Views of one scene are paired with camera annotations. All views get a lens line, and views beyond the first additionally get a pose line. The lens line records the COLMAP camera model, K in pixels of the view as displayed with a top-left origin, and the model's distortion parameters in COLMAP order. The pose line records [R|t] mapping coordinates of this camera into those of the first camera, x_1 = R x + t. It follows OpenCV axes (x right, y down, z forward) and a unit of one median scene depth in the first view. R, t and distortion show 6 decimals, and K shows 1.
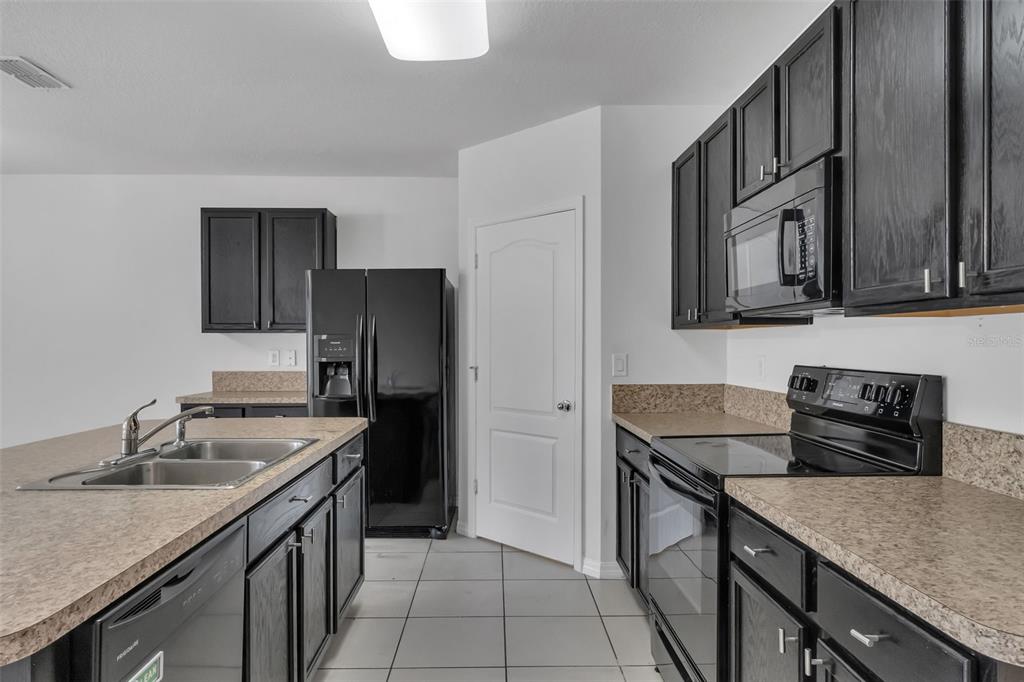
lens RADIAL K [[619.1, 0, 509.5], [0, 619.1, 346.1], [0, 0, 1]] dist [-0.003310, 0.000744]
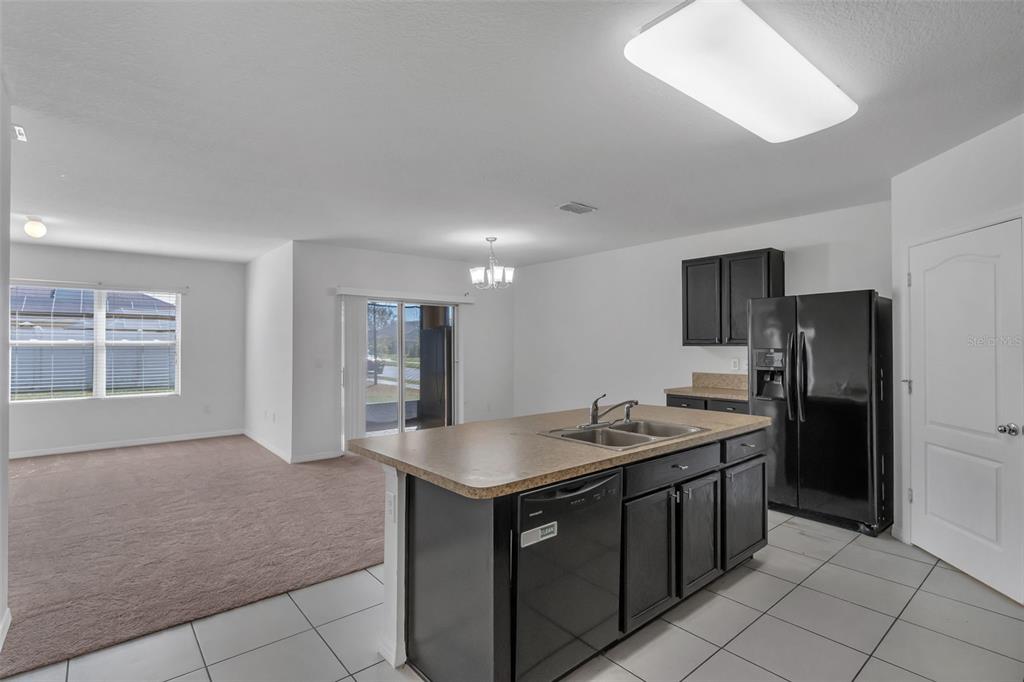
lens RADIAL K [[489.6, 0, 518.0], [0, 489.6, 337.9], [0, 0, 1]] dist [-0.001965, 0.000091]
pose [[0.635002, -0.010330, -0.772442, 0.165549], [-0.002078, 0.999884, -0.015080, -0.024941], [0.772508, 0.011181, 0.634907, -0.037651]]
